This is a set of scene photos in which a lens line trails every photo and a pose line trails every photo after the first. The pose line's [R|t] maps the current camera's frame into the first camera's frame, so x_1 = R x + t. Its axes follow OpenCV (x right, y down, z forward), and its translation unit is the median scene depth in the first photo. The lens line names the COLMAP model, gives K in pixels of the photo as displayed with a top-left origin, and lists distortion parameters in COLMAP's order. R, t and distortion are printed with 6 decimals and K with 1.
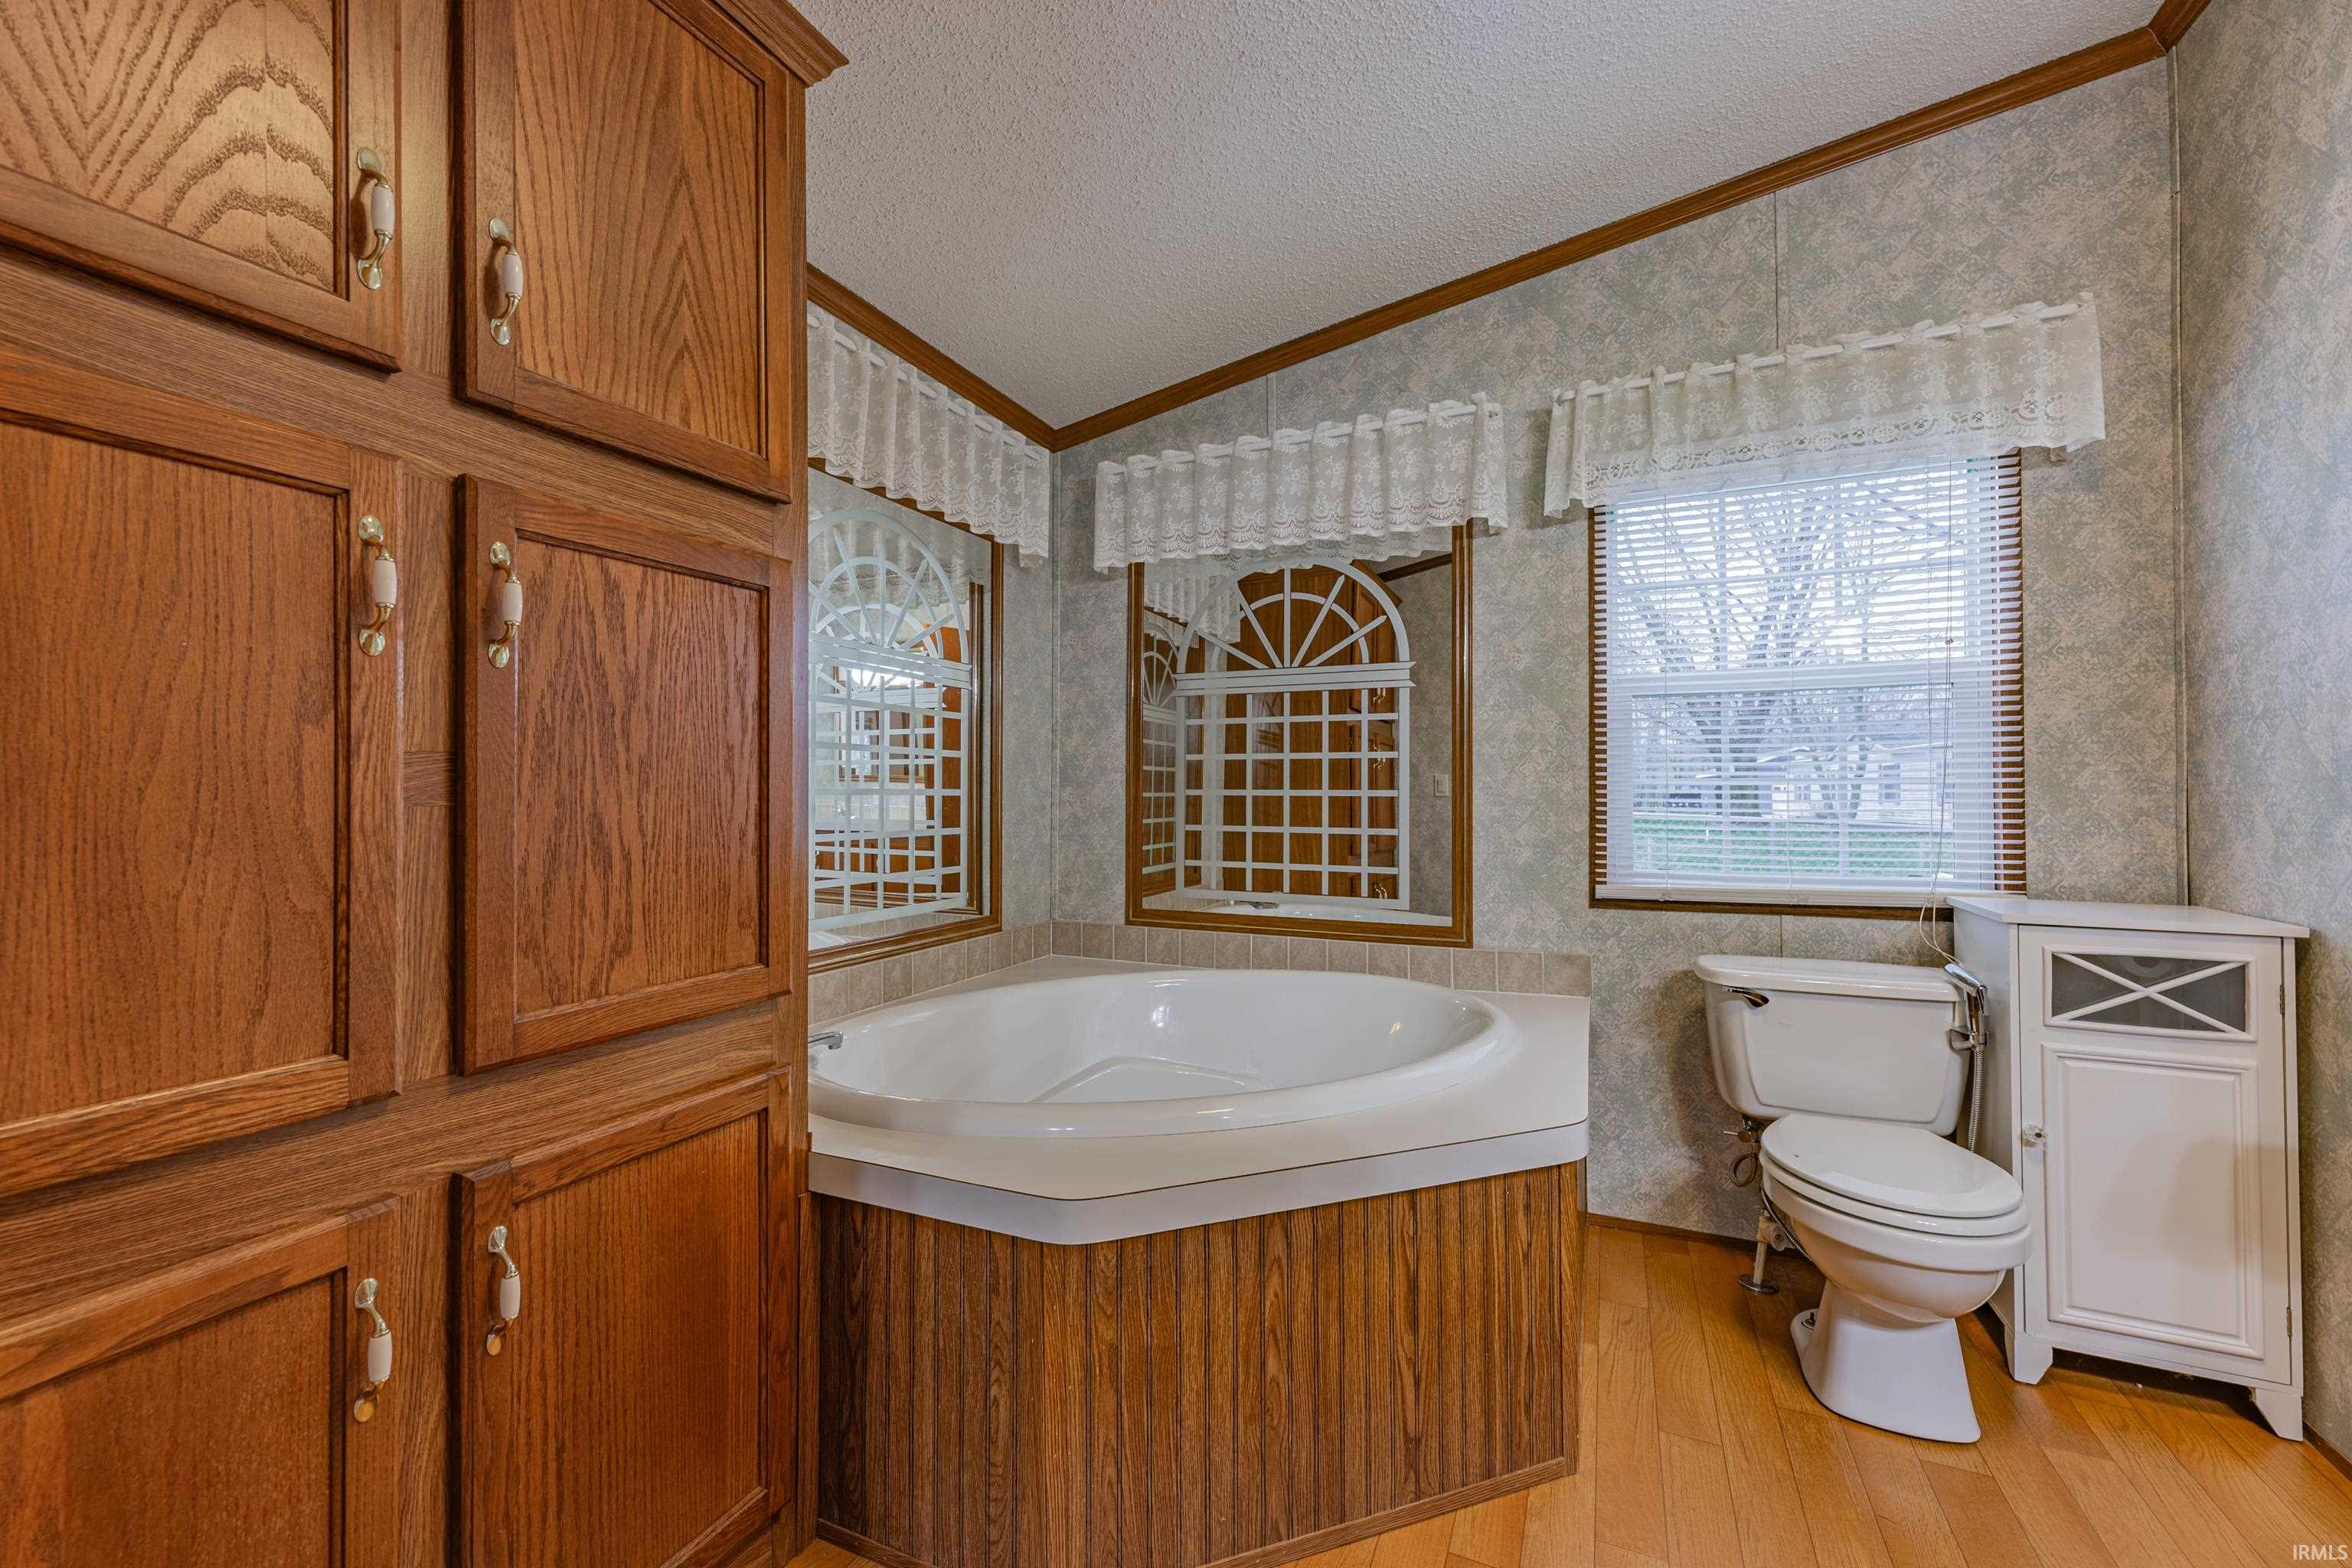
lens RADIAL K [[945.3, 0, 1172.2], [0, 945.3, 782.9], [0, 0, 1]] dist [0.004396, -0.001354]
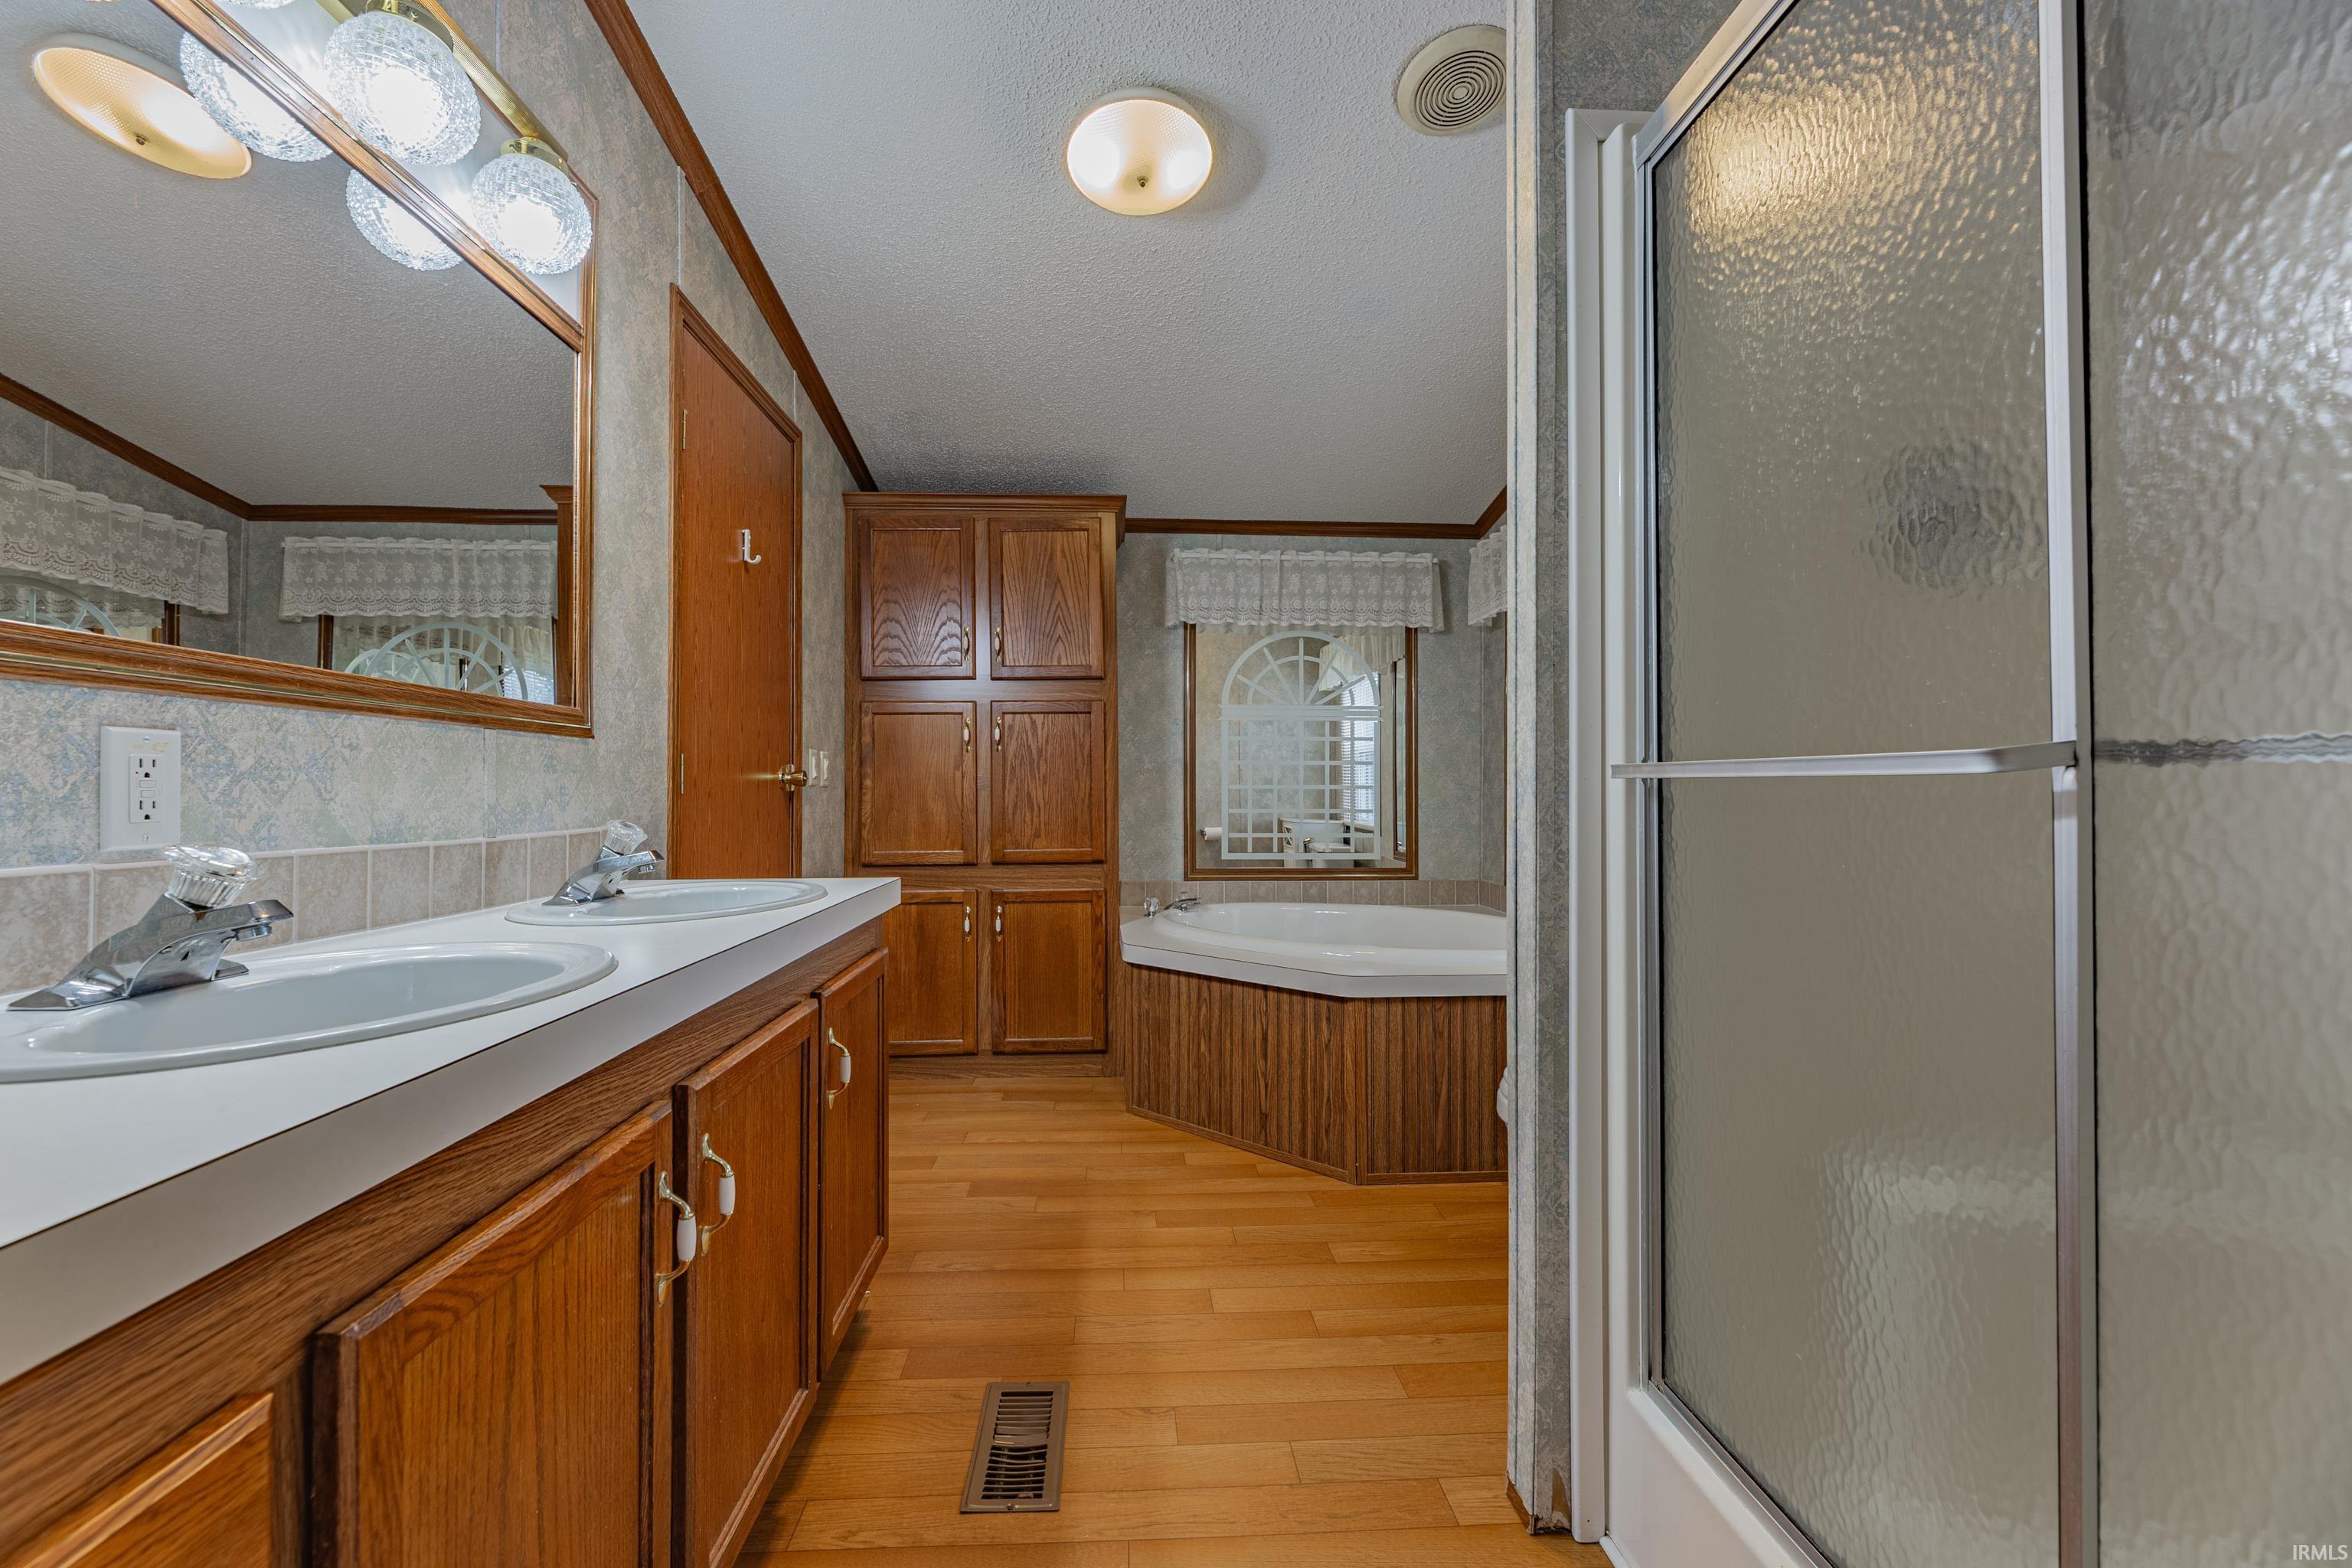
lens RADIAL K [[945.3, 0, 1184.8], [0, 945.3, 792.3], [0, 0, 1]] dist [0.004396, -0.001354]
pose [[0.475834, -0.008111, -0.879498, 2.008704], [0.013333, 0.999909, -0.002008, 0.035002], [0.879434, -0.010771, 0.475898, -0.065369]]
